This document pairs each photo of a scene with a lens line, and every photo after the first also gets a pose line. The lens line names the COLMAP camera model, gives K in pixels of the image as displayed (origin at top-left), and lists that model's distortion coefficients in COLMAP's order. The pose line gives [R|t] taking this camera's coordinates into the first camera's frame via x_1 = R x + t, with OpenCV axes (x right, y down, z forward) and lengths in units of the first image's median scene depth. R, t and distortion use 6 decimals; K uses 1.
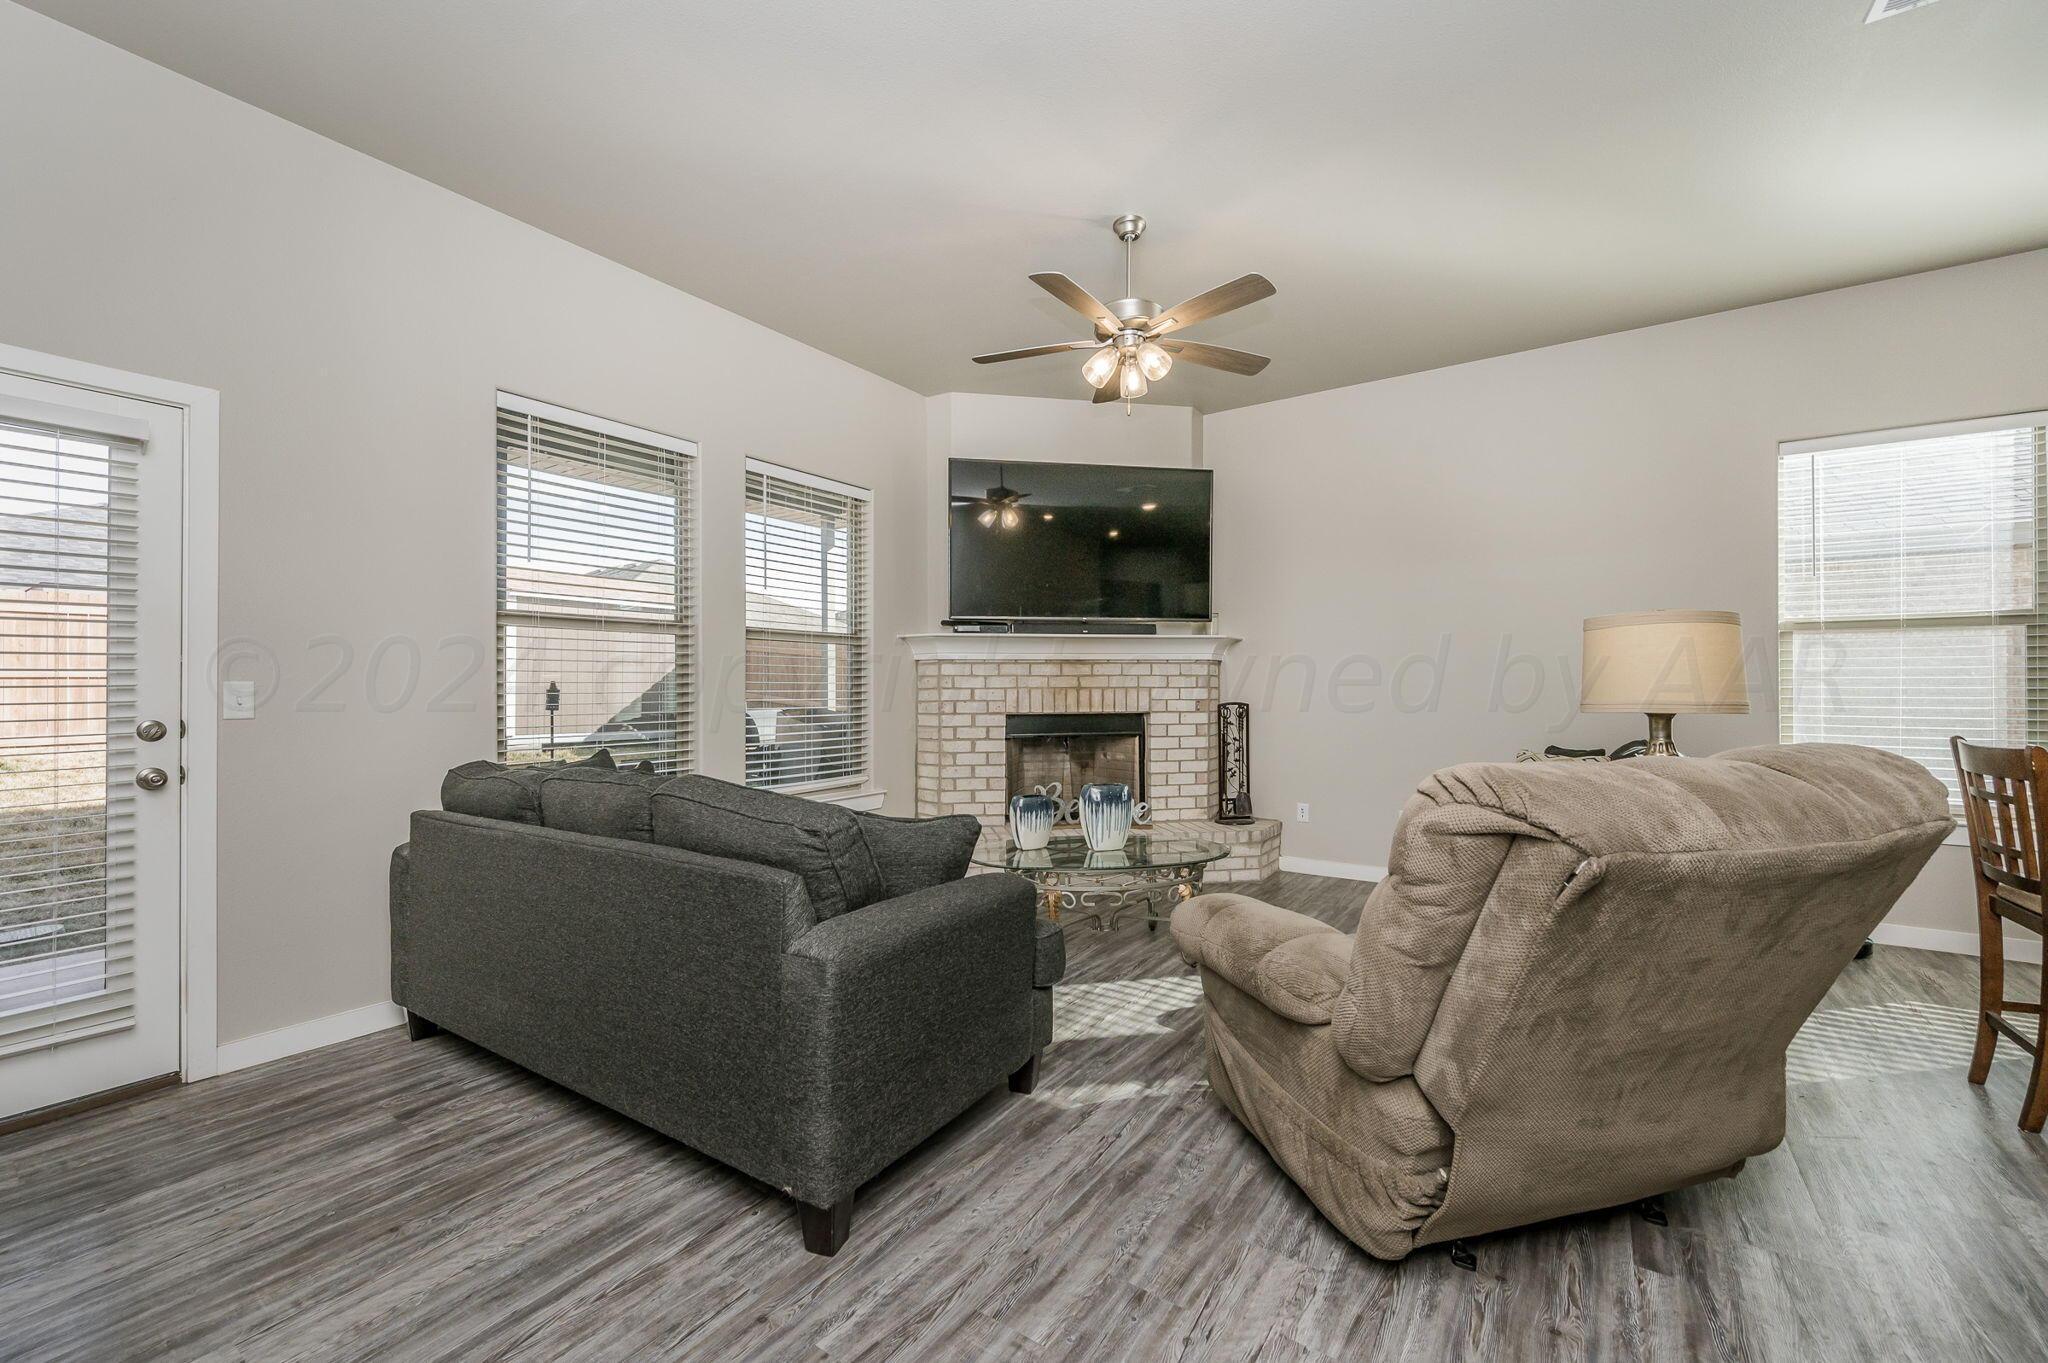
lens RADIAL K [[834.2, 0, 1024.0], [0, 834.2, 681.5], [0, 0, 1]] dist [0.001708, 0.000369]
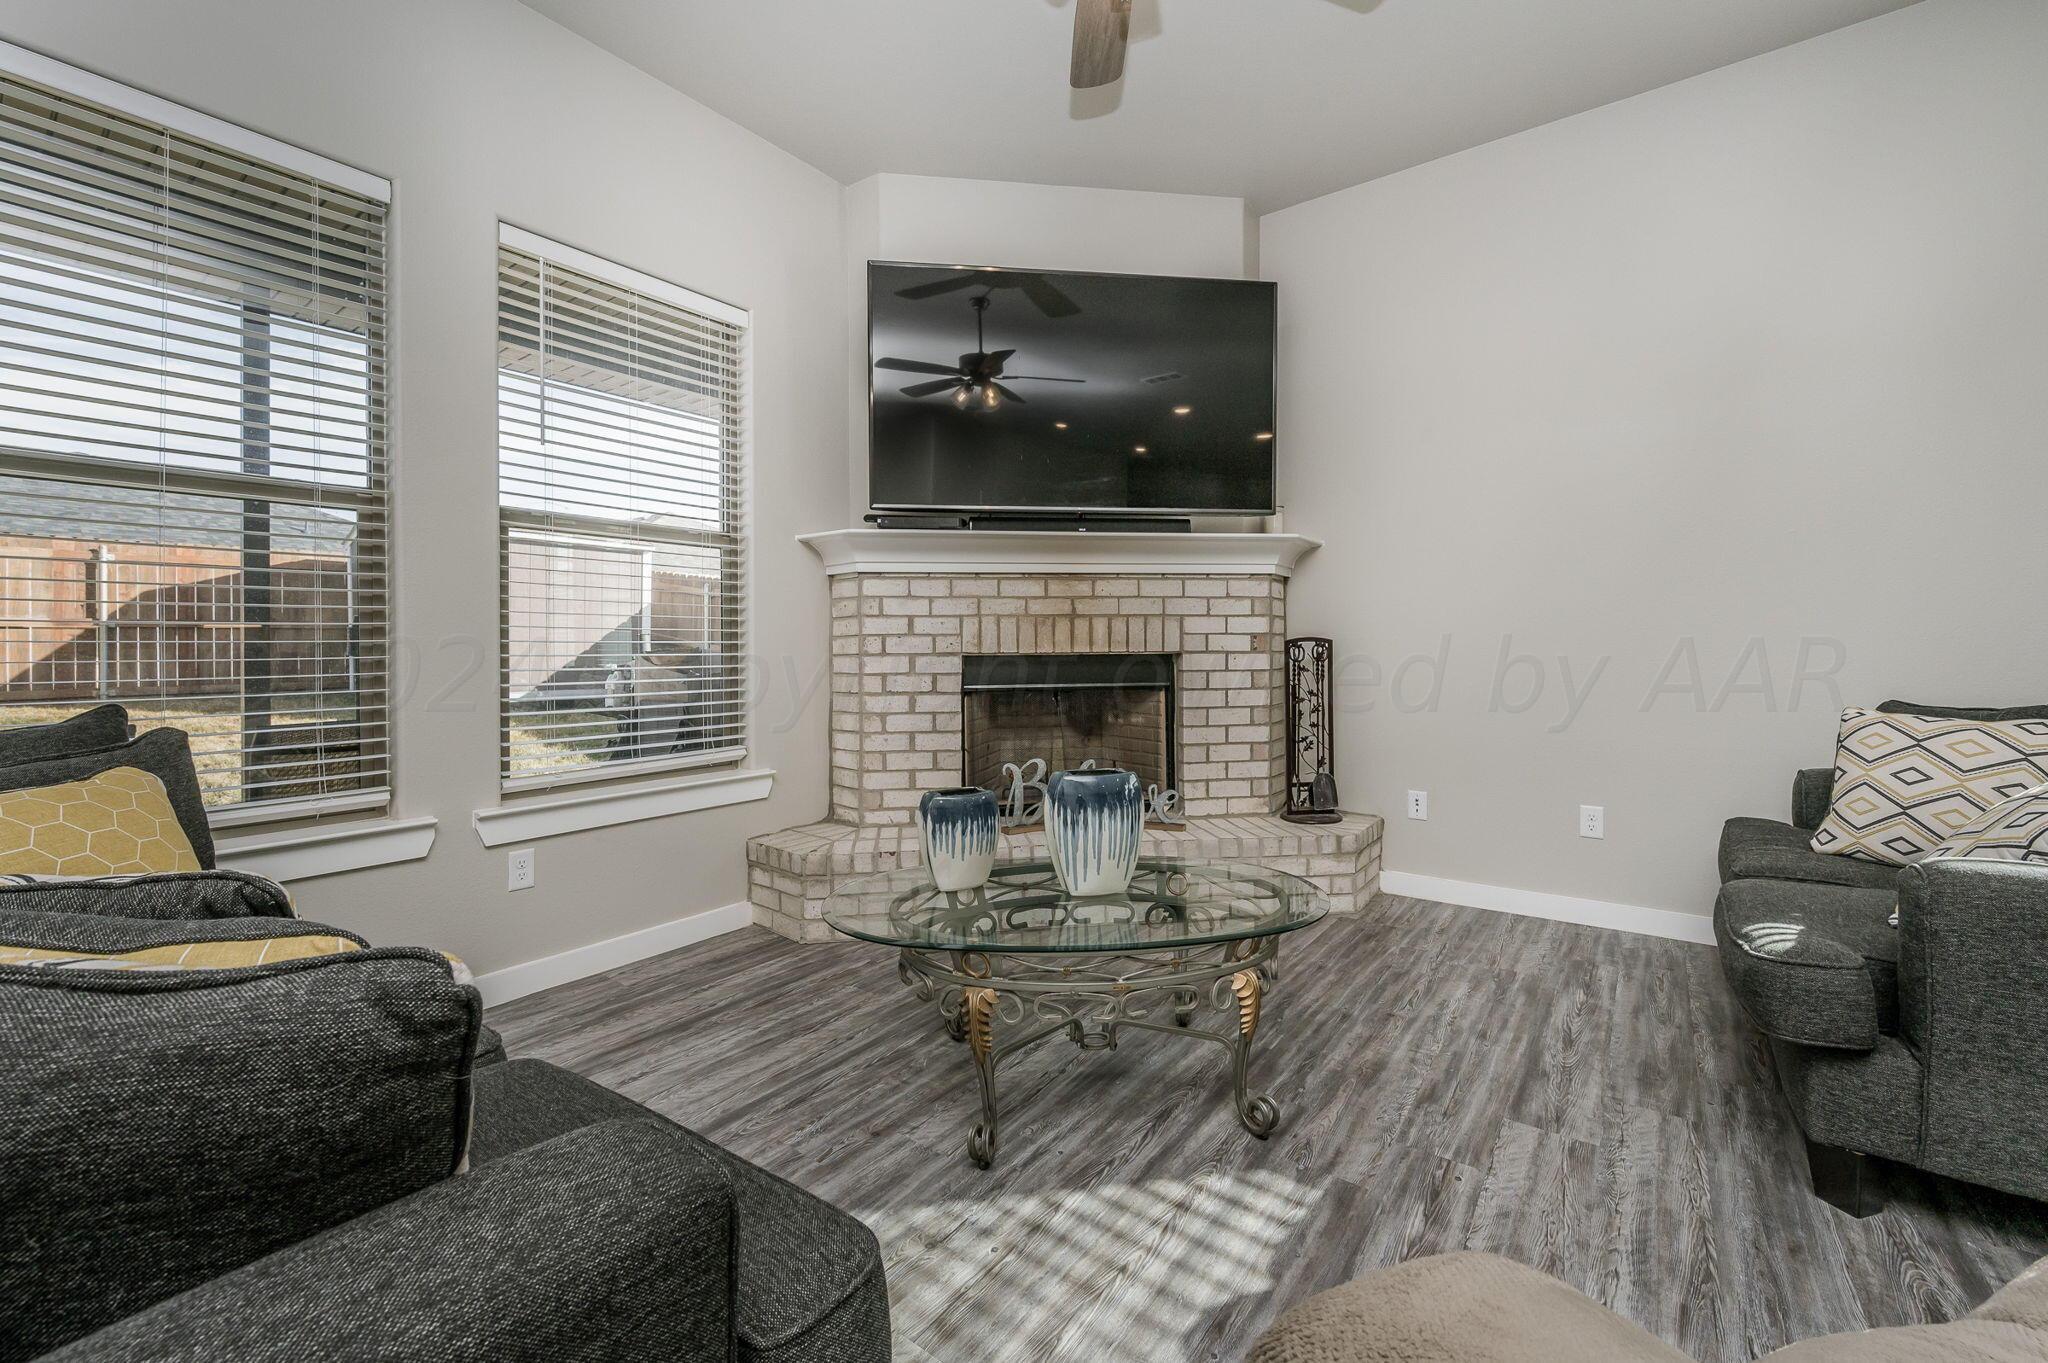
lens RADIAL K [[839.3, 0, 1026.6], [0, 839.3, 642.5], [0, 0, 1]] dist [-0.000841, 0.000023]
pose [[0.998977, -0.003848, -0.045053, 0.059526], [0.003832, 0.999993, -0.000427, 0.029517], [0.045054, 0.000253, 0.998984, 0.336880]]
